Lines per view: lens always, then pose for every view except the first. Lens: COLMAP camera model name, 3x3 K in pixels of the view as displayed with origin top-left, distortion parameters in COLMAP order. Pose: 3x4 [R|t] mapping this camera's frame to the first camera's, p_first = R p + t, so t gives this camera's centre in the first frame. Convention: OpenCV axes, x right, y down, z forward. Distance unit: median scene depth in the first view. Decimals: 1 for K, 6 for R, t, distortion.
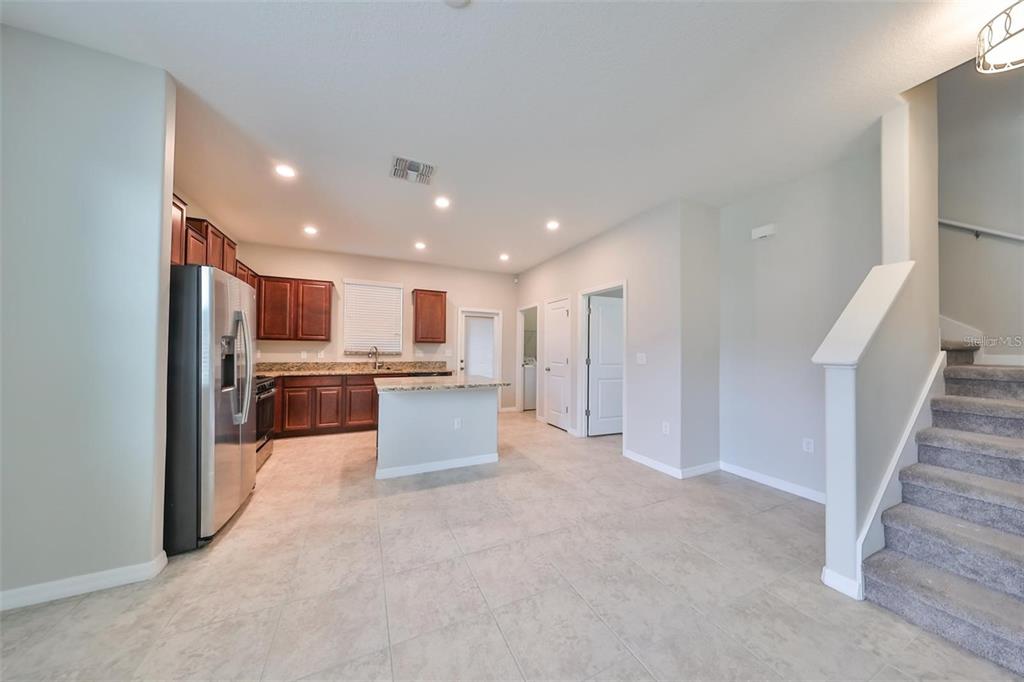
lens RADIAL K [[322.5, 0, 513.8], [0, 322.5, 344.6], [0, 0, 1]] dist [-0.000319, 0.000495]
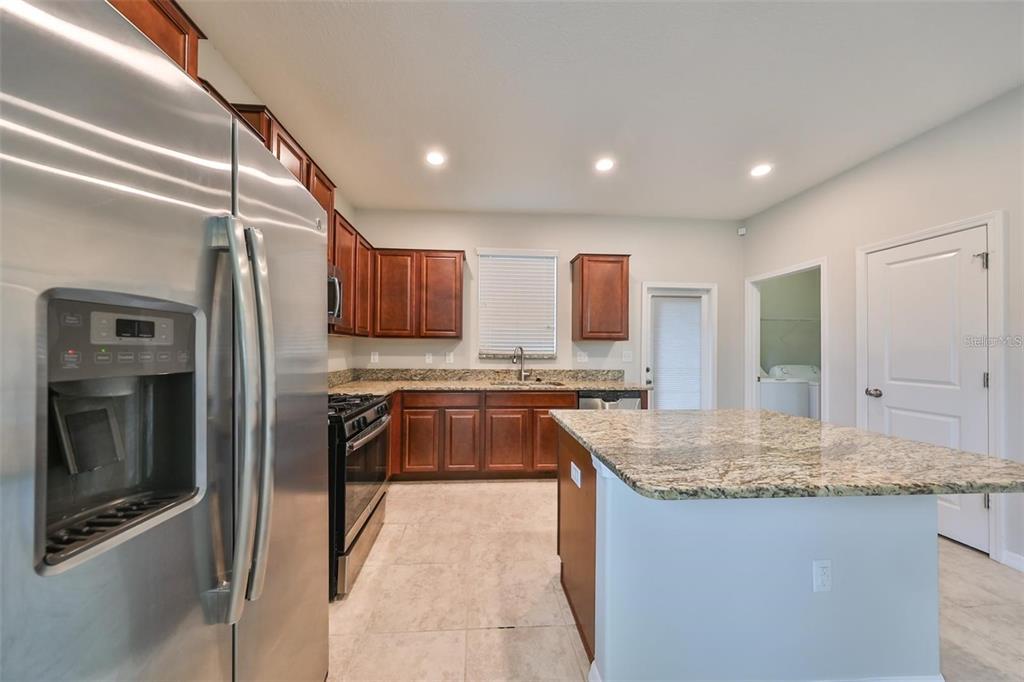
lens RADIAL K [[322.5, 0, 492.8], [0, 322.5, 345.3], [0, 0, 1]] dist [-0.000319, 0.000495]
pose [[0.926363, -0.007204, -0.376563, -0.266305], [0.007121, 0.999973, -0.001612, 0.004841], [0.376565, -0.001188, 0.926389, 0.416699]]
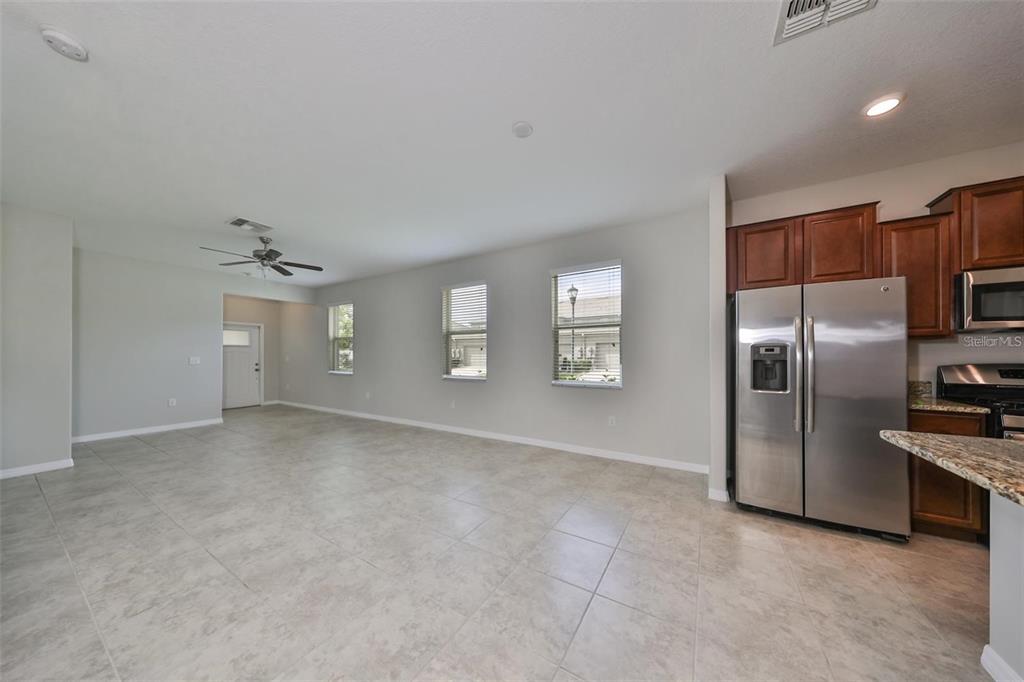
lens RADIAL K [[322.5, 0, 522.4], [0, 322.5, 352.5], [0, 0, 1]] dist [-0.000319, 0.000495]
pose [[-0.826664, -0.011971, -0.562569, 0.205163], [0.005282, 0.999565, -0.029031, 0.015344], [0.562672, -0.026970, -0.826240, 0.676617]]
